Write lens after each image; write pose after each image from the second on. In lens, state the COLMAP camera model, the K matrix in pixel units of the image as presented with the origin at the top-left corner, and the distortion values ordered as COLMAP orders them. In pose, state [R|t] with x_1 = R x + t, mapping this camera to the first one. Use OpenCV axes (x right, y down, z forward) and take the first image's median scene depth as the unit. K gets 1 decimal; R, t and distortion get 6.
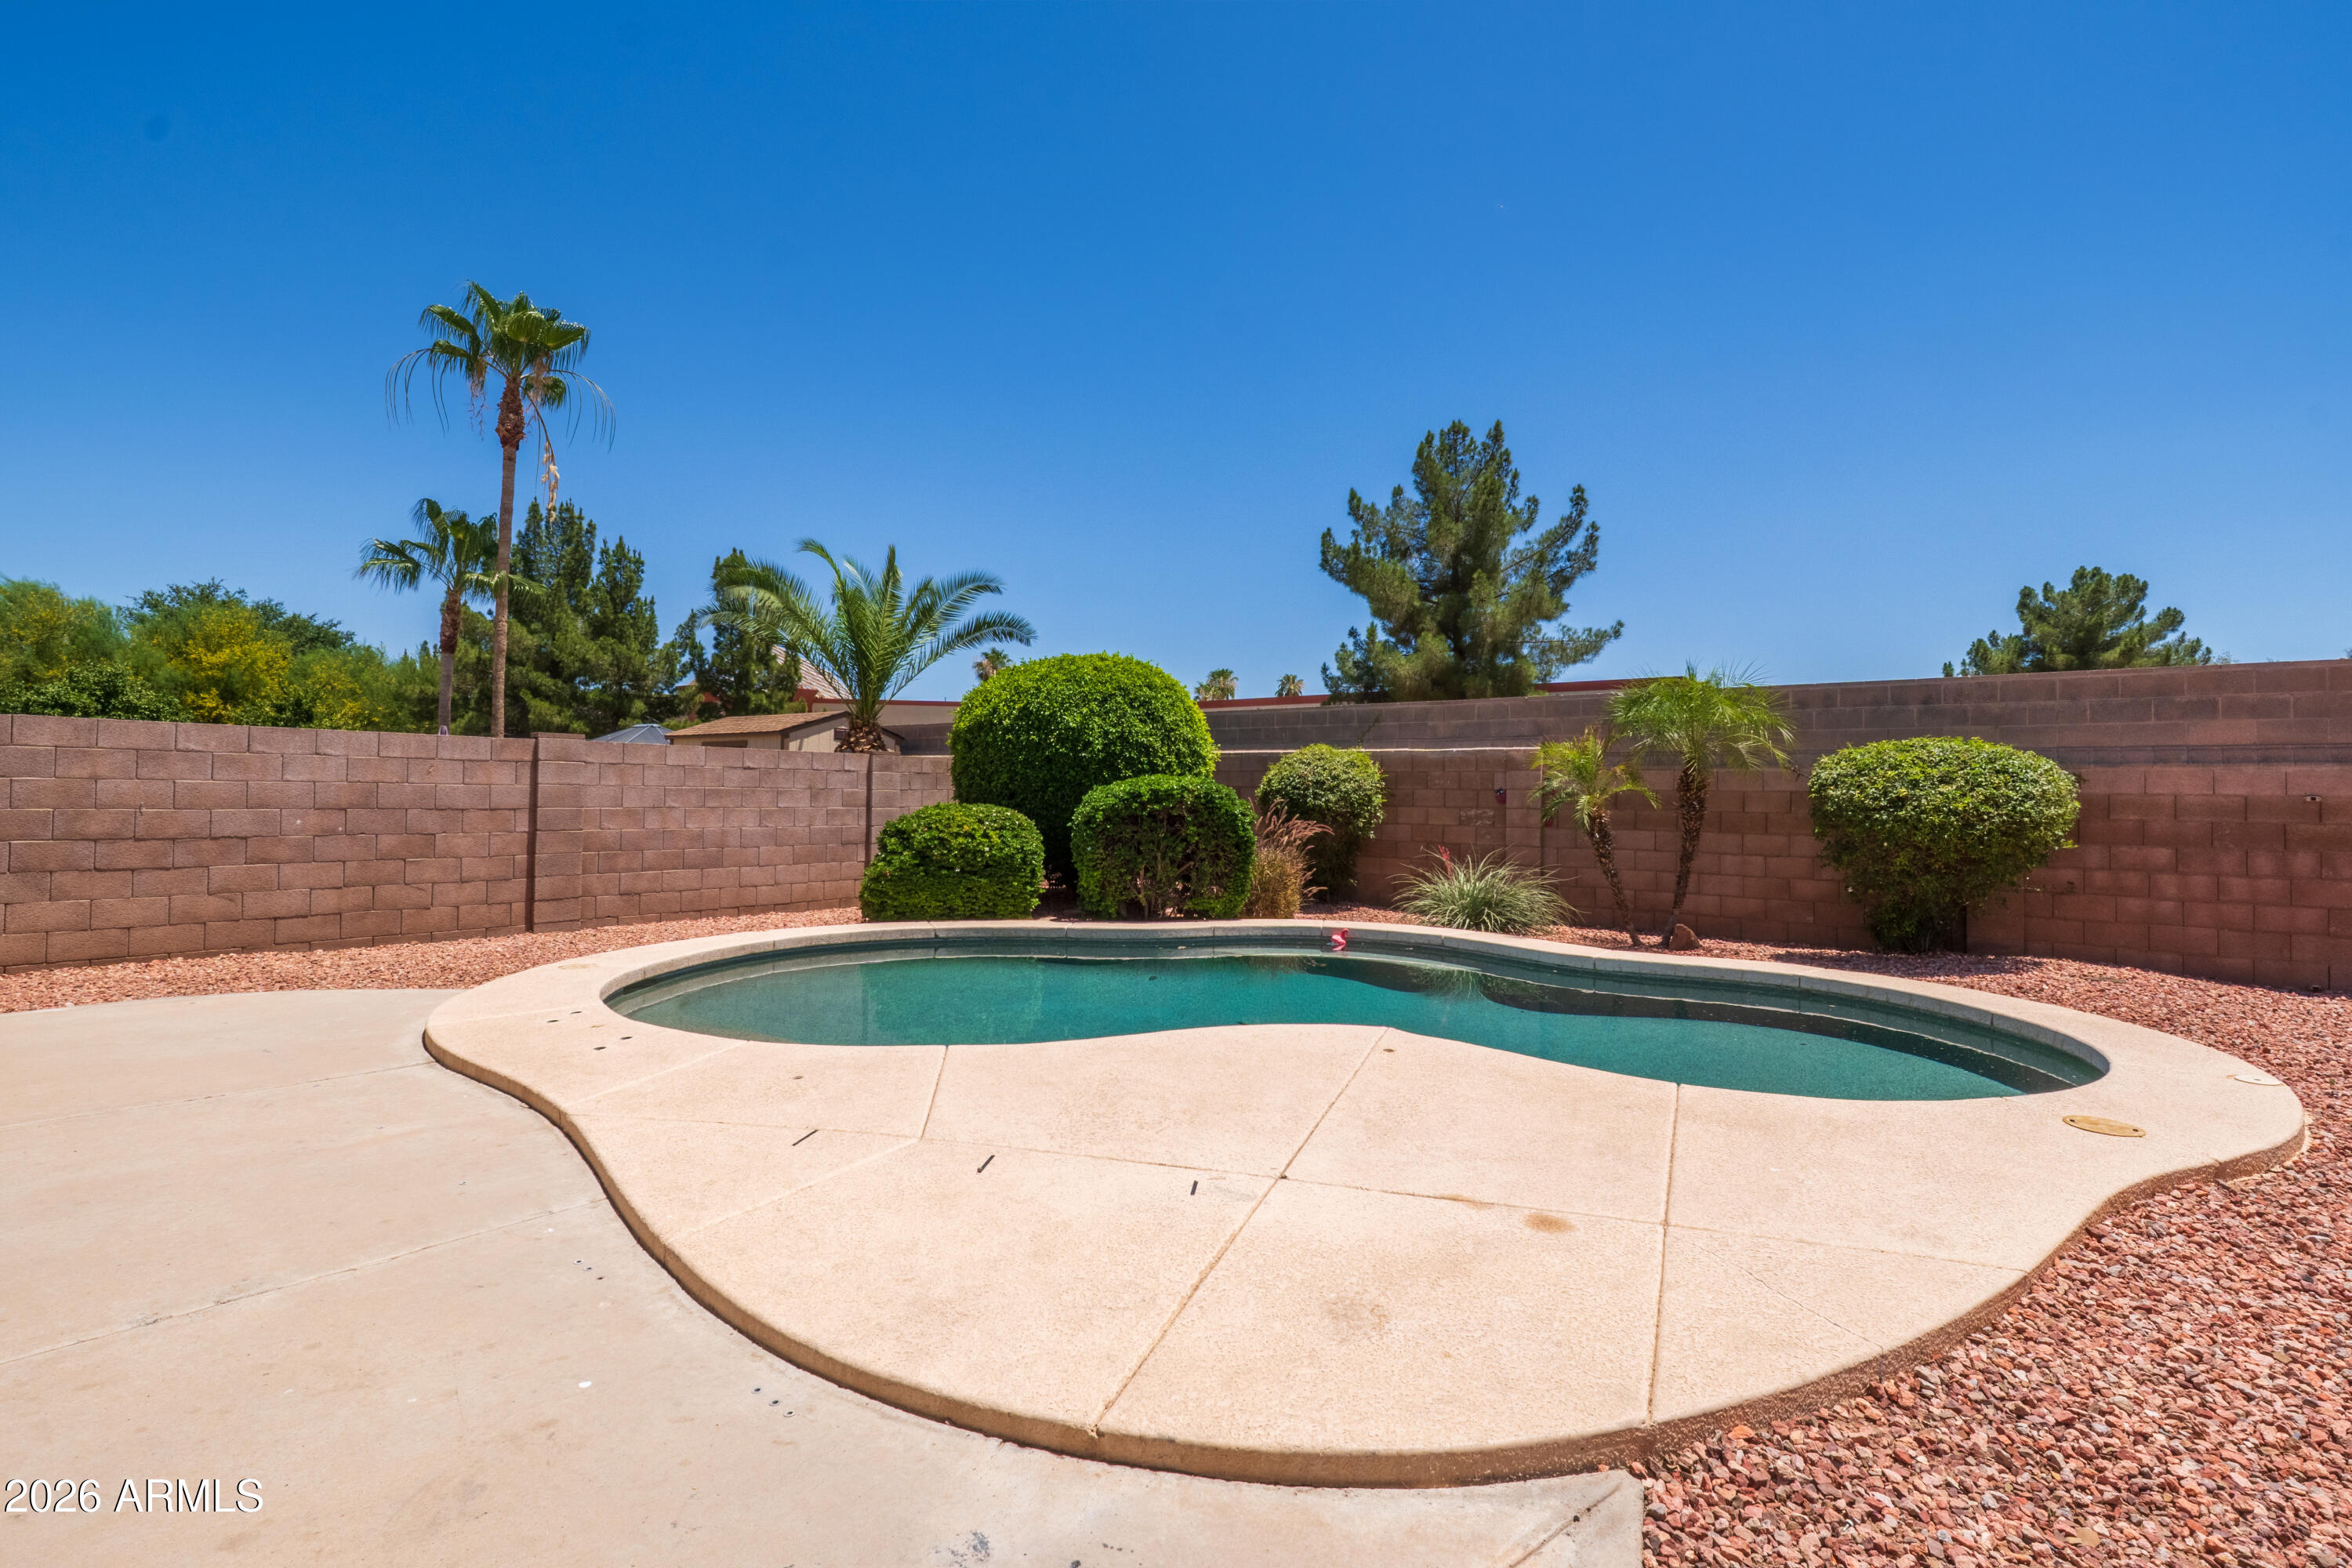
lens RADIAL K [[1070.2, 0, 1162.2], [0, 1070.2, 764.6], [0, 0, 1]] dist [0.028043, -0.016836]
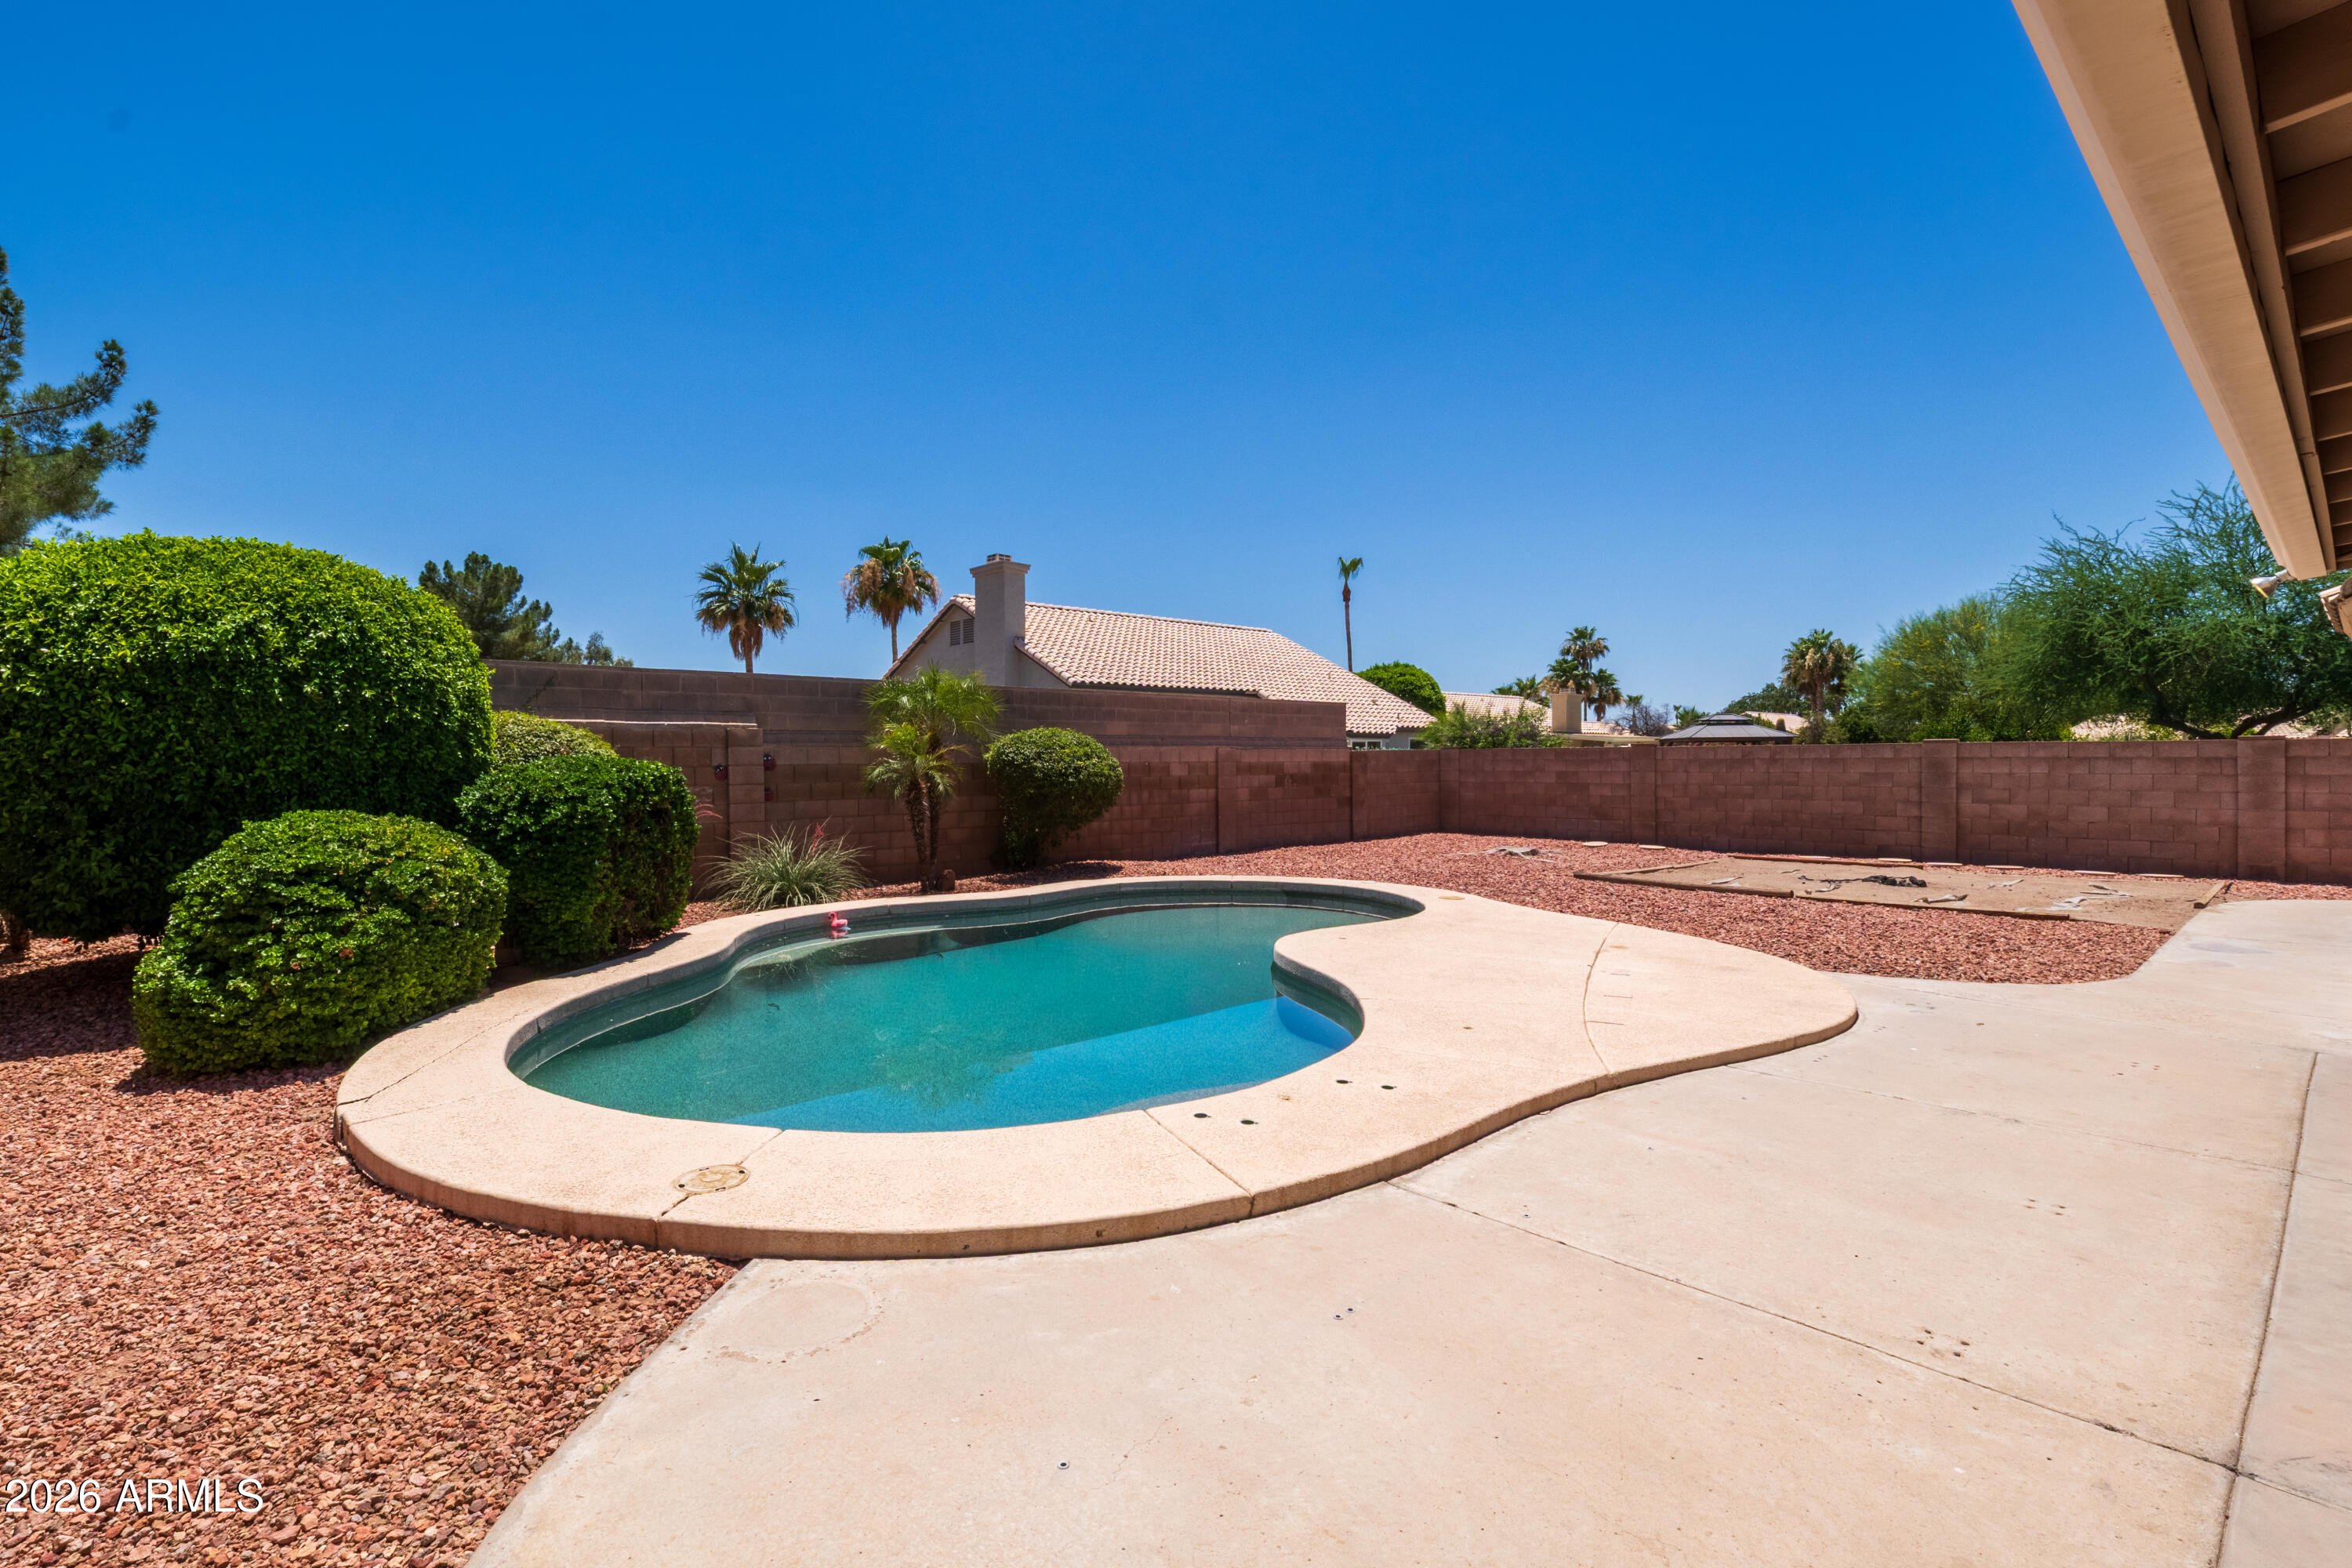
lens RADIAL K [[1096.2, 0, 1164.5], [0, 1096.2, 782.6], [0, 0, 1]] dist [0.012718, -0.009157]
pose [[0.152733, -0.034243, 0.987674, -0.744136], [-0.017879, 0.999140, 0.037405, -0.007428], [-0.988106, -0.023372, 0.151989, 0.545207]]
